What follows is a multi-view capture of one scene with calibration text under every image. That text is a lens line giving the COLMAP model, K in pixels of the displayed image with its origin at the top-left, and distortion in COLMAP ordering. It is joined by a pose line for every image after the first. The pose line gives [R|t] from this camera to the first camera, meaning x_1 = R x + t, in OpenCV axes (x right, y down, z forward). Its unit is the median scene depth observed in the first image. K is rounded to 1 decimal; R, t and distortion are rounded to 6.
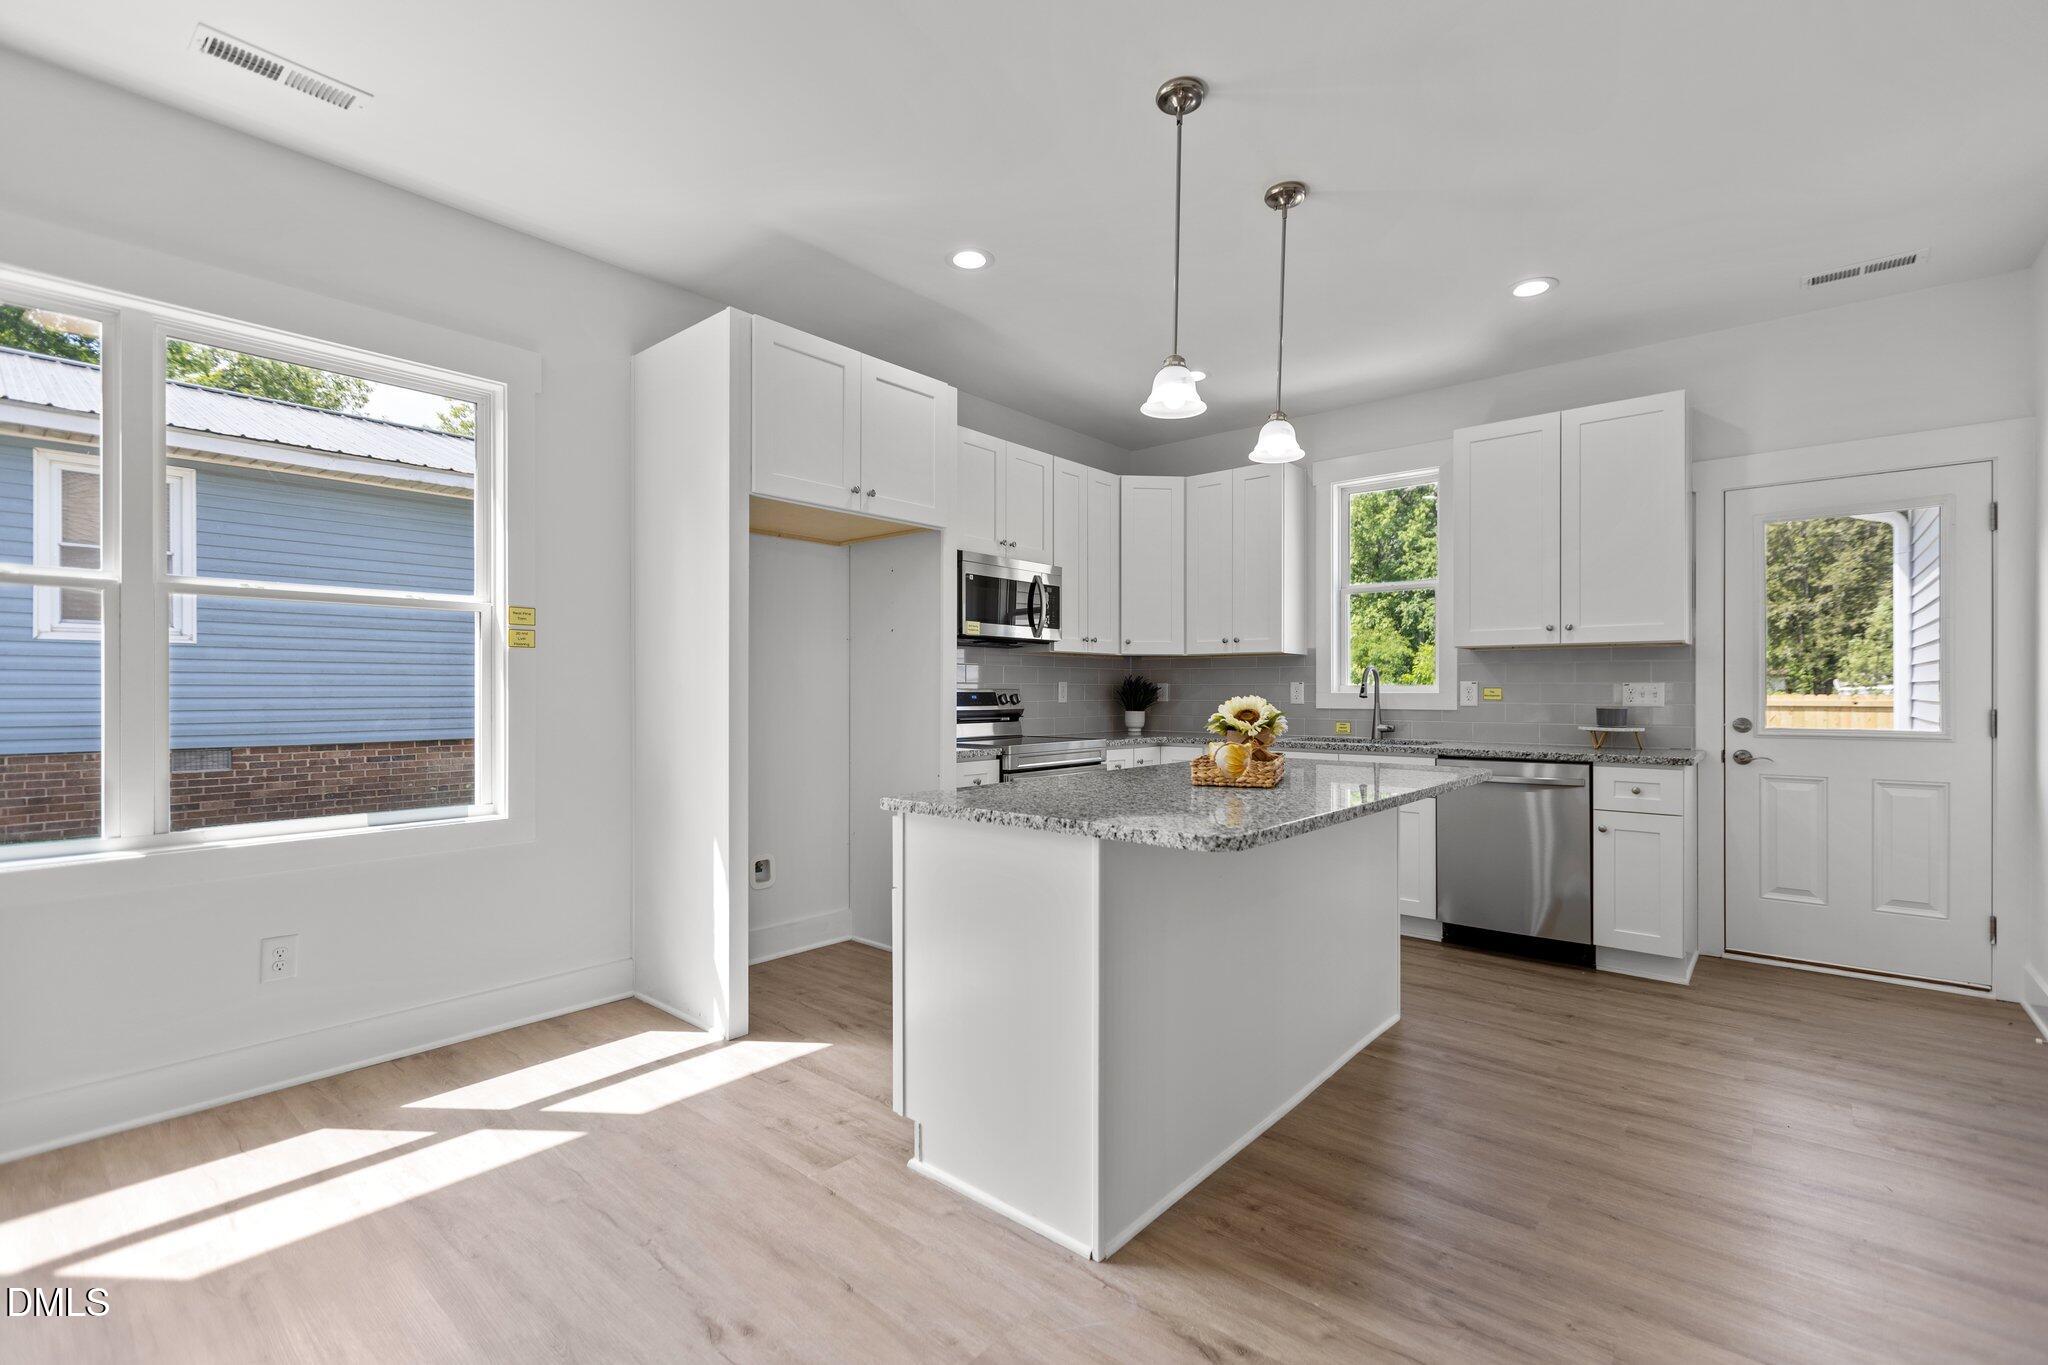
lens RADIAL K [[898.2, 0, 1029.8], [0, 898.2, 686.3], [0, 0, 1]] dist [0.001462, -0.000500]
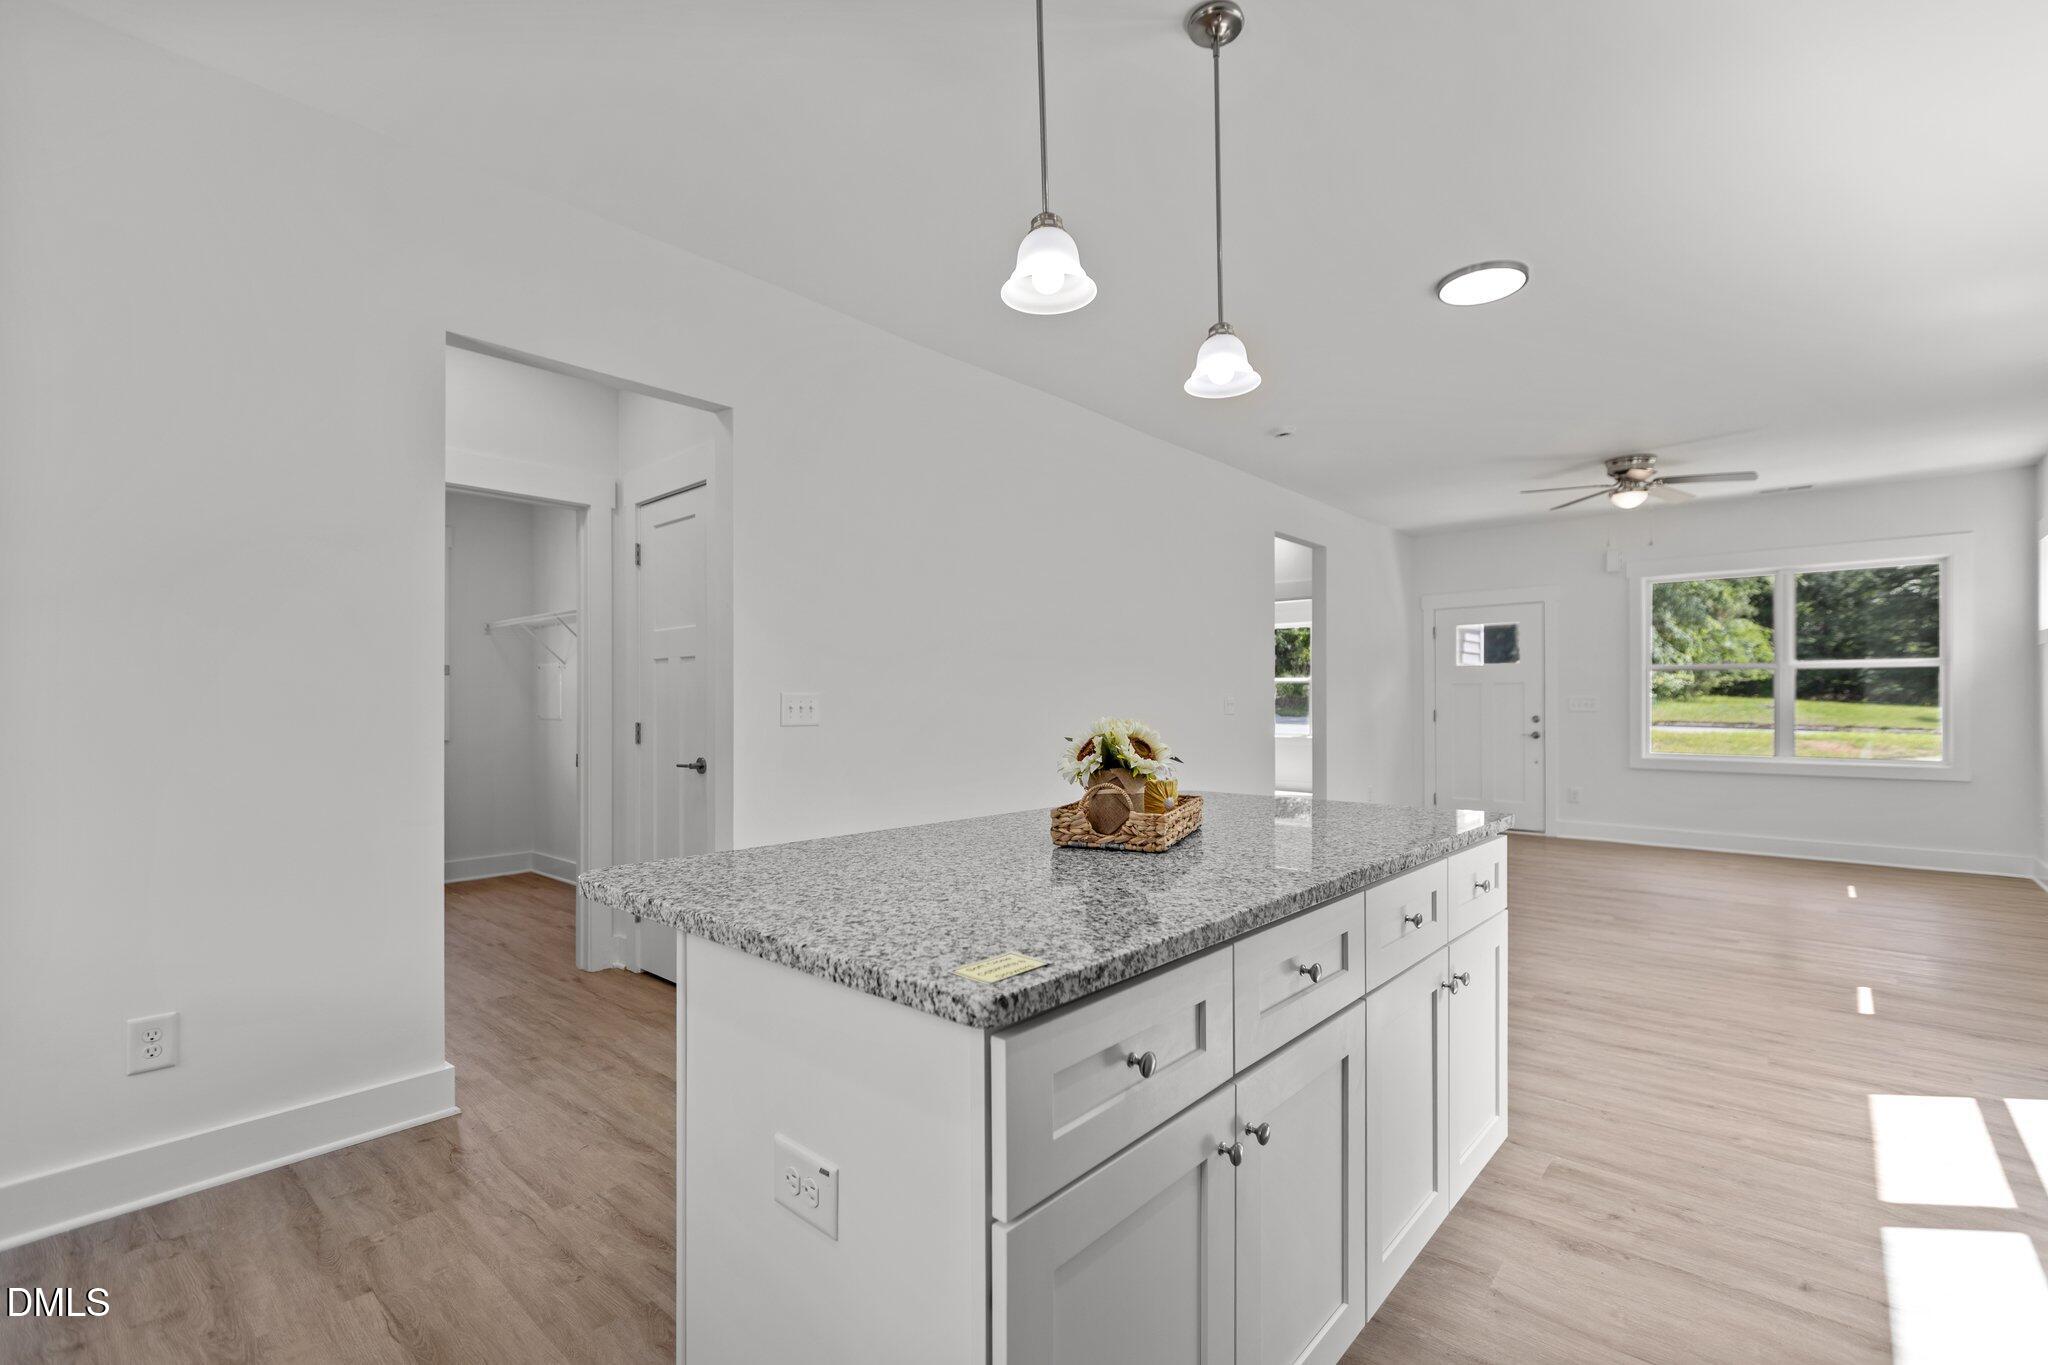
lens RADIAL K [[903.2, 0, 1027.7], [0, 903.2, 695.9], [0, 0, 1]] dist [0.001896, -0.001557]
pose [[-0.999789, 0.002179, 0.020405, 0.192964], [0.001898, 0.999904, -0.013756, 0.002830], [-0.020433, -0.013714, -0.999697, 1.110336]]
